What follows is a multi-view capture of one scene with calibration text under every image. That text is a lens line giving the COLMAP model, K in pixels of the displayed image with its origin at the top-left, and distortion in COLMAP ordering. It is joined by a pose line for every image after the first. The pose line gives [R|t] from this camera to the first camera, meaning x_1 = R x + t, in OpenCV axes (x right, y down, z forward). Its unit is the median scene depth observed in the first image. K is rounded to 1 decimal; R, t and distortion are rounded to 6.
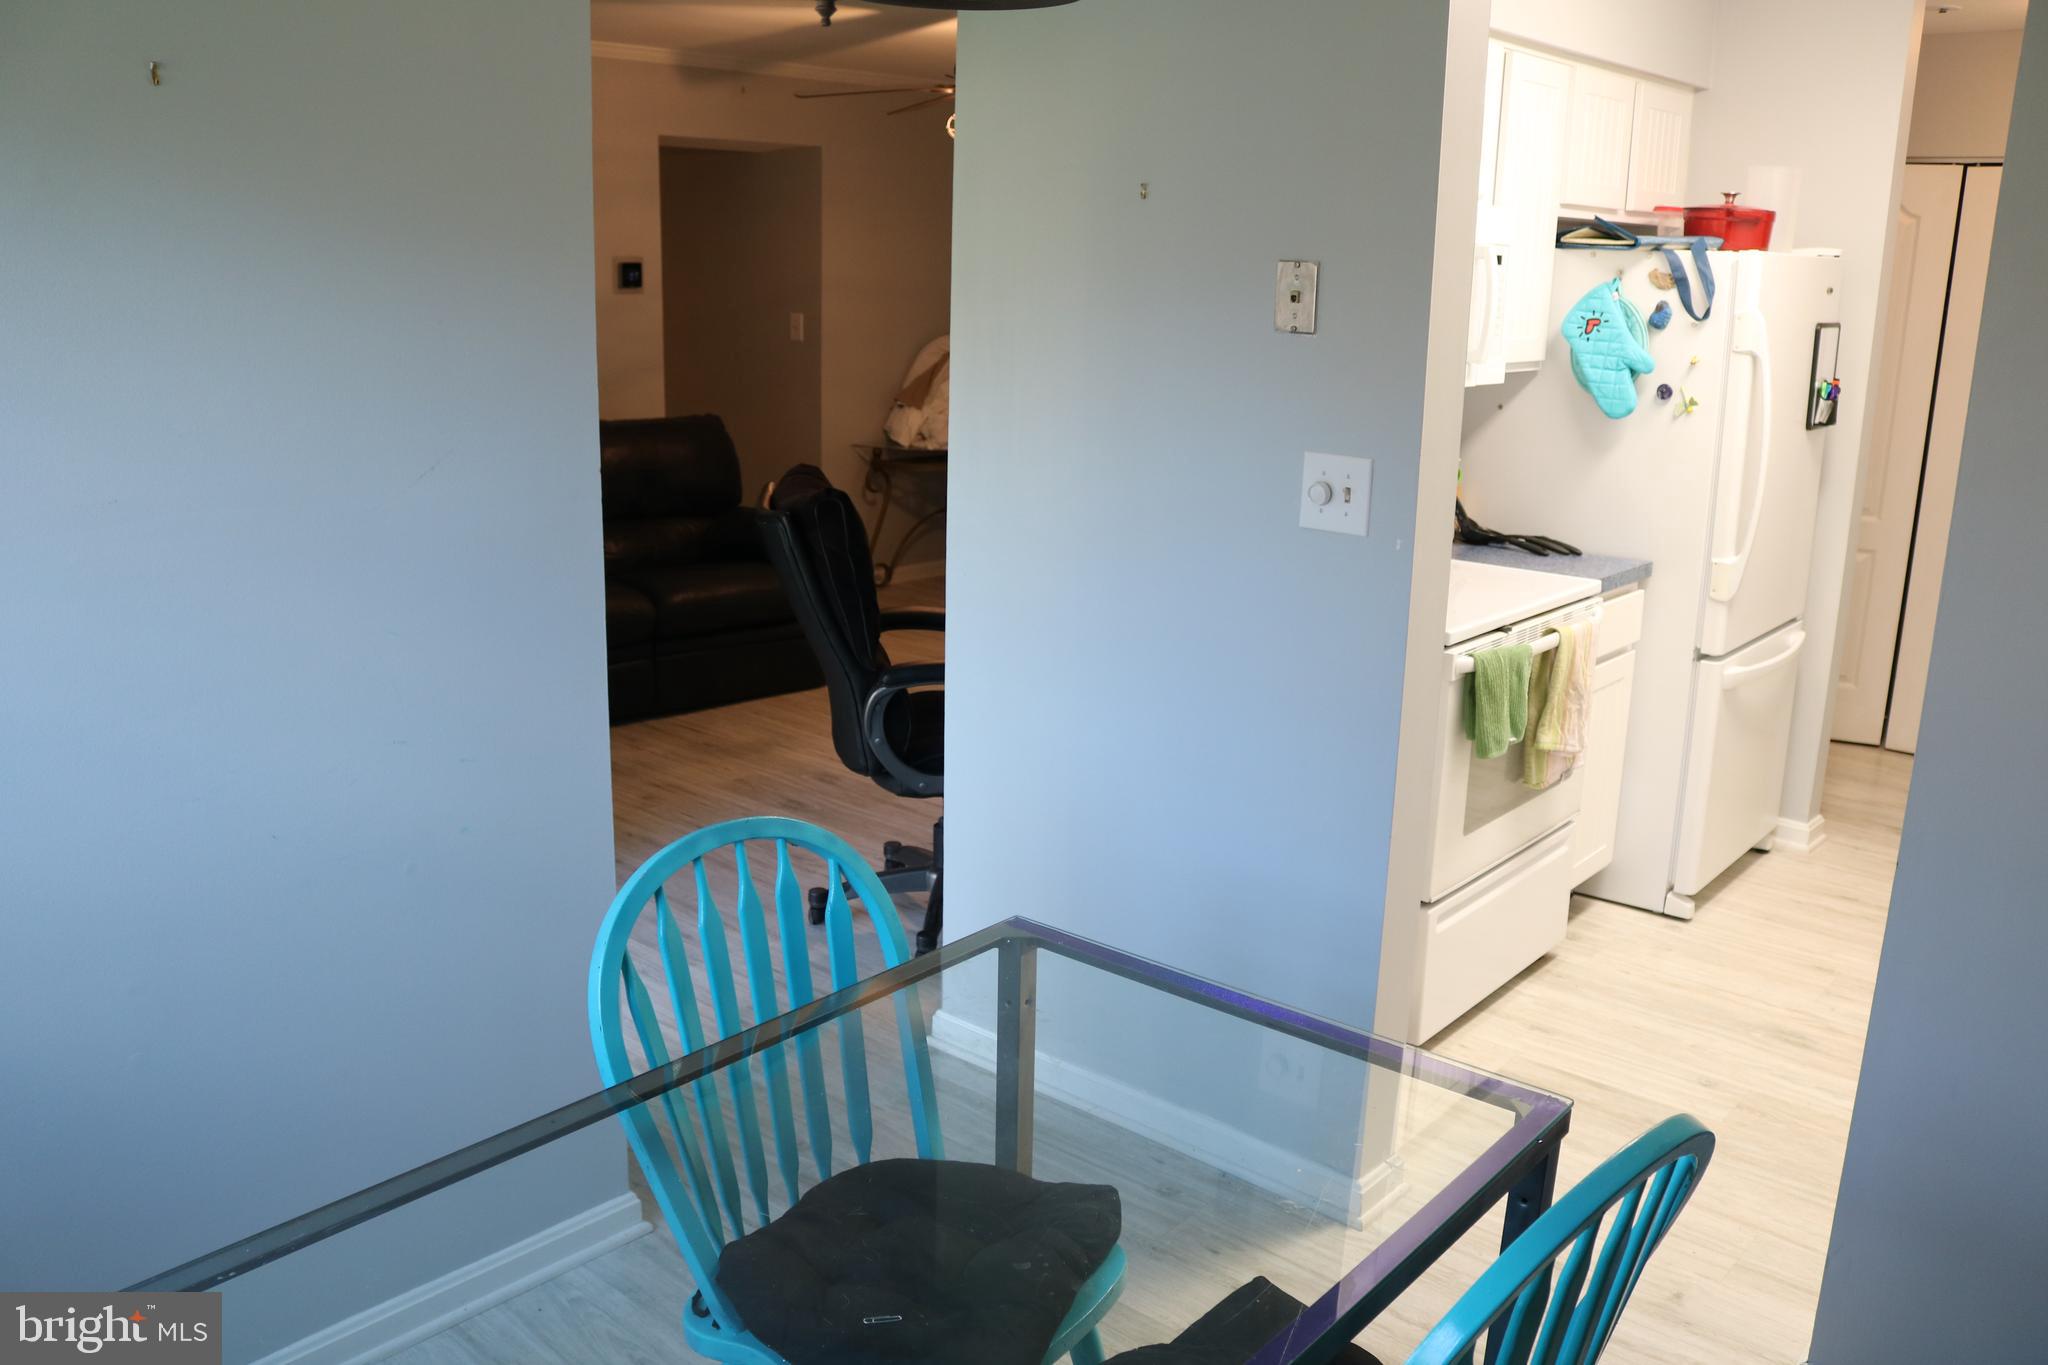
lens RADIAL K [[1713.3, 0, 1005.6], [0, 1713.3, 692.1], [0, 0, 1]] dist [-0.152495, 0.129228]
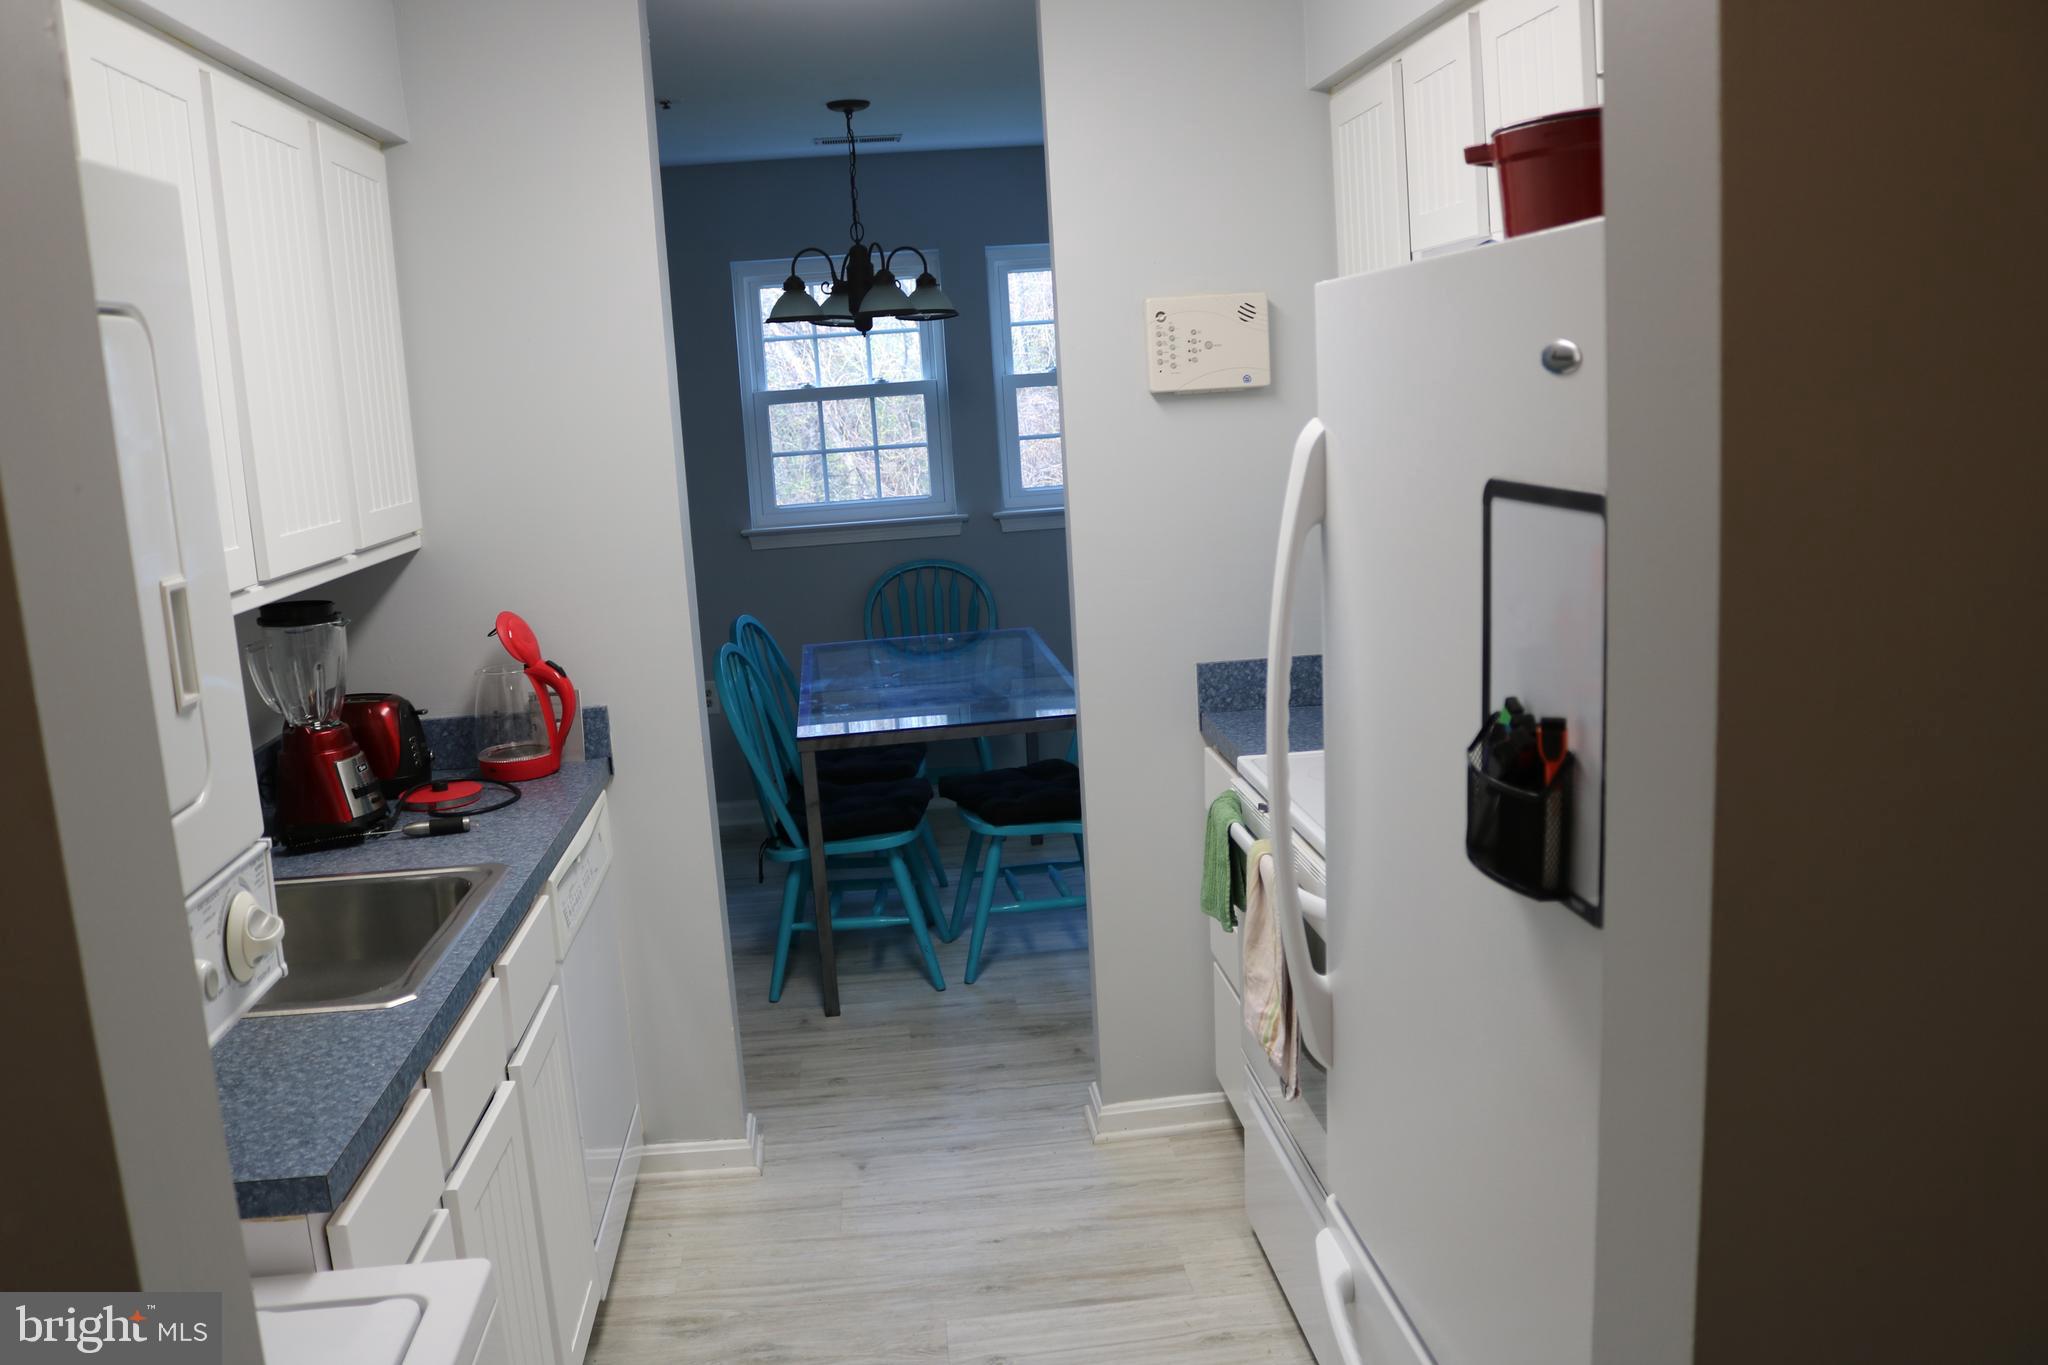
lens RADIAL K [[1713.3, 0, 1021.1], [0, 1713.3, 684.9], [0, 0, 1]] dist [-0.152495, 0.129228]
pose [[-0.693956, 0.151098, -0.703984, 0.806518], [-0.136091, 0.932584, 0.334315, -0.297422], [0.707039, 0.327806, -0.626610, 1.214071]]
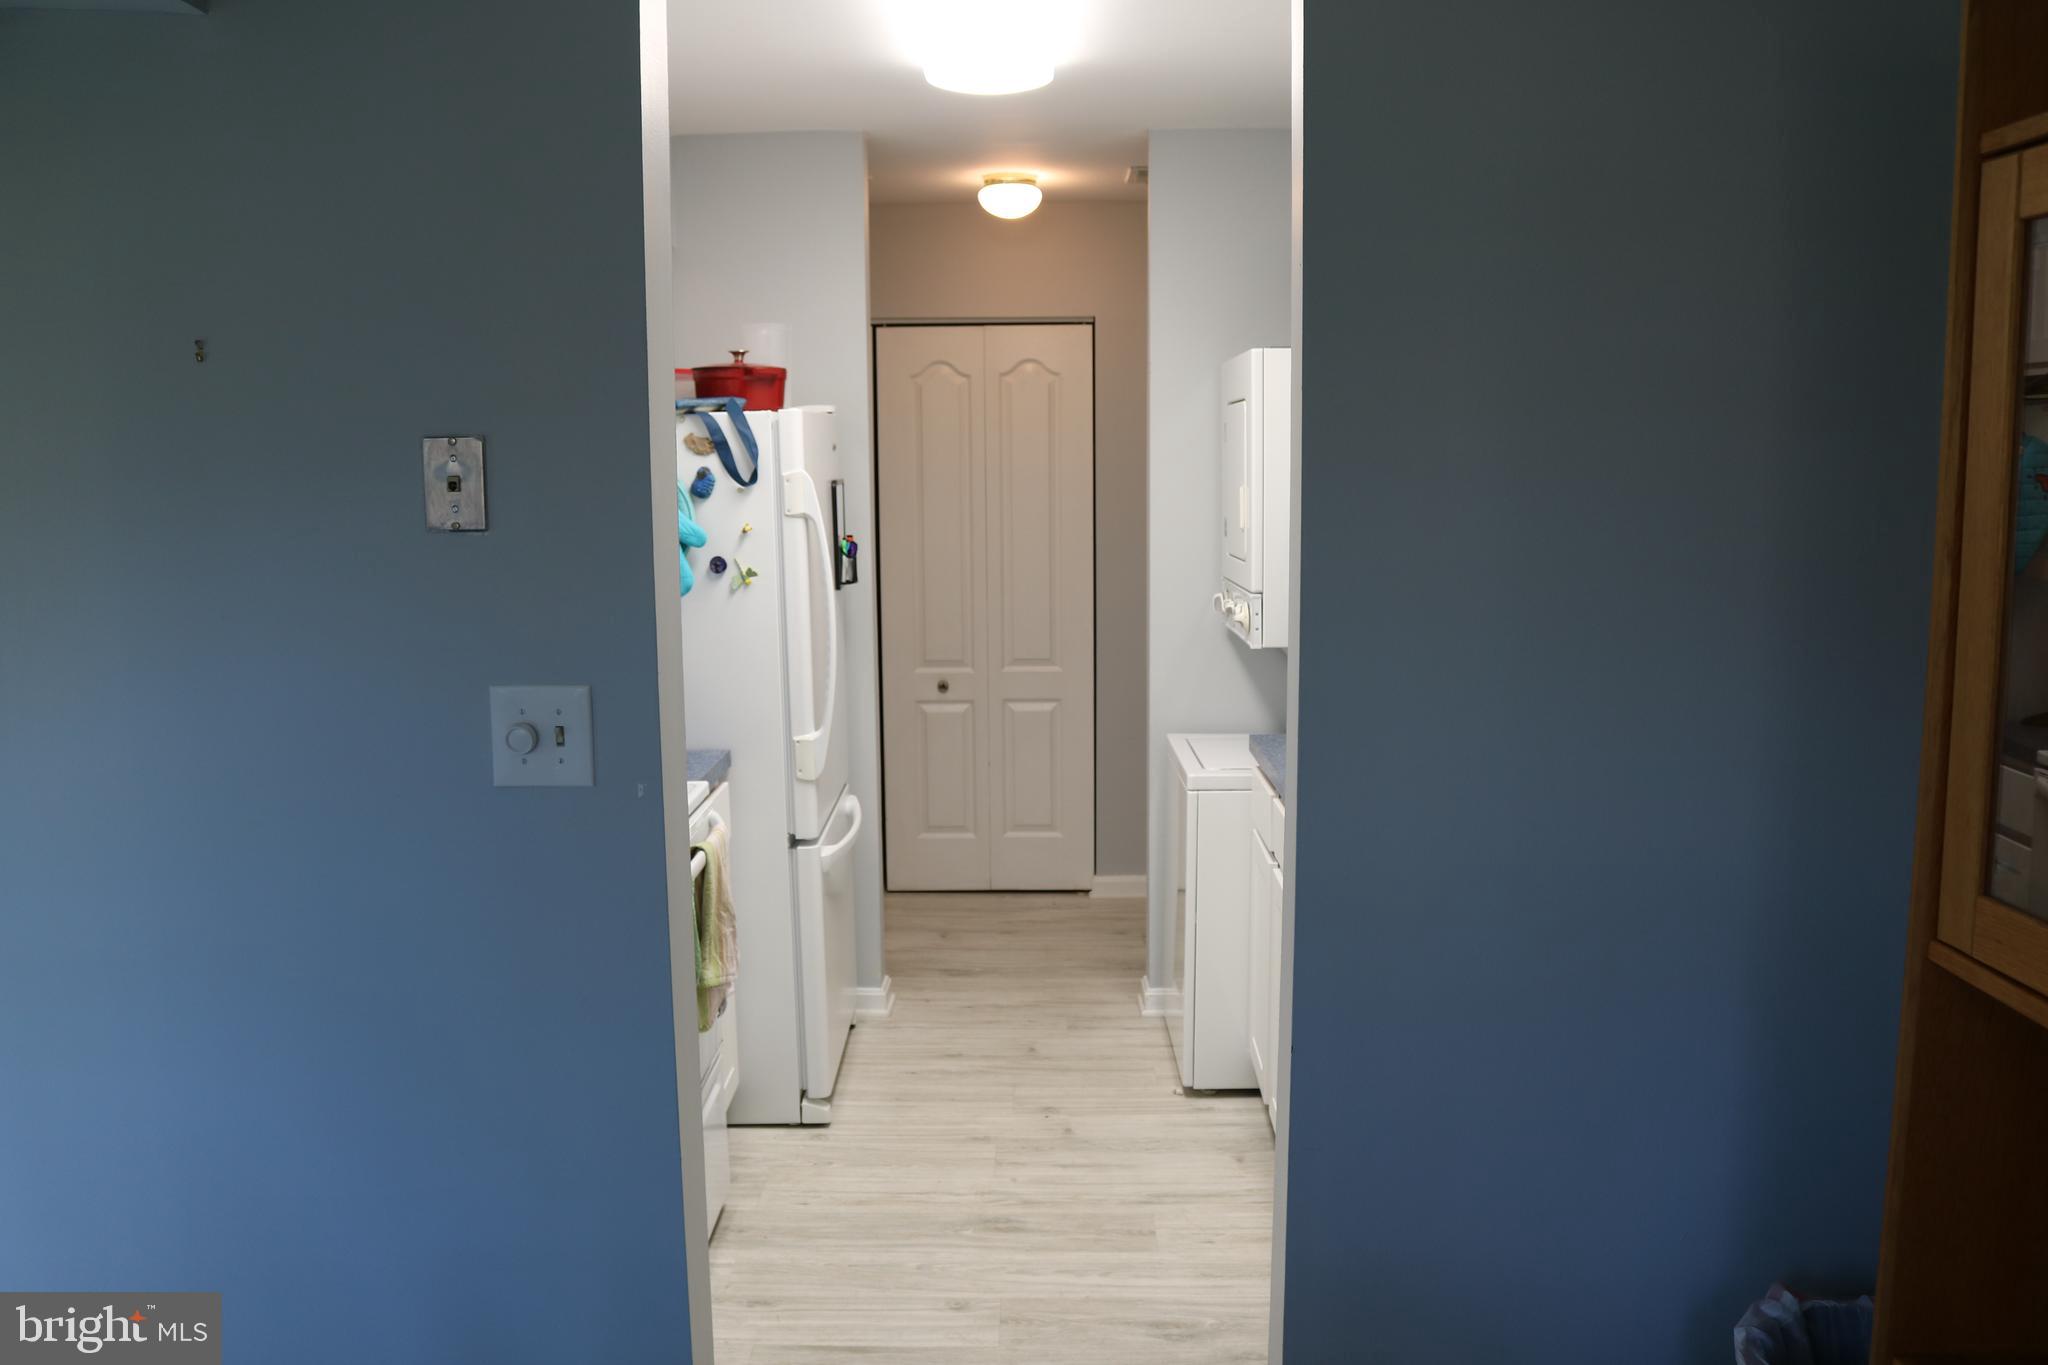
lens RADIAL K [[1713.3, 0, 1030.8], [0, 1713.3, 691.4], [0, 0, 1]] dist [-0.152495, 0.129228]
pose [[0.757676, -0.120330, 0.641442, -0.083702], [0.186586, 0.981771, -0.036224, -0.046375], [-0.625390, 0.147131, 0.766316, 0.190941]]
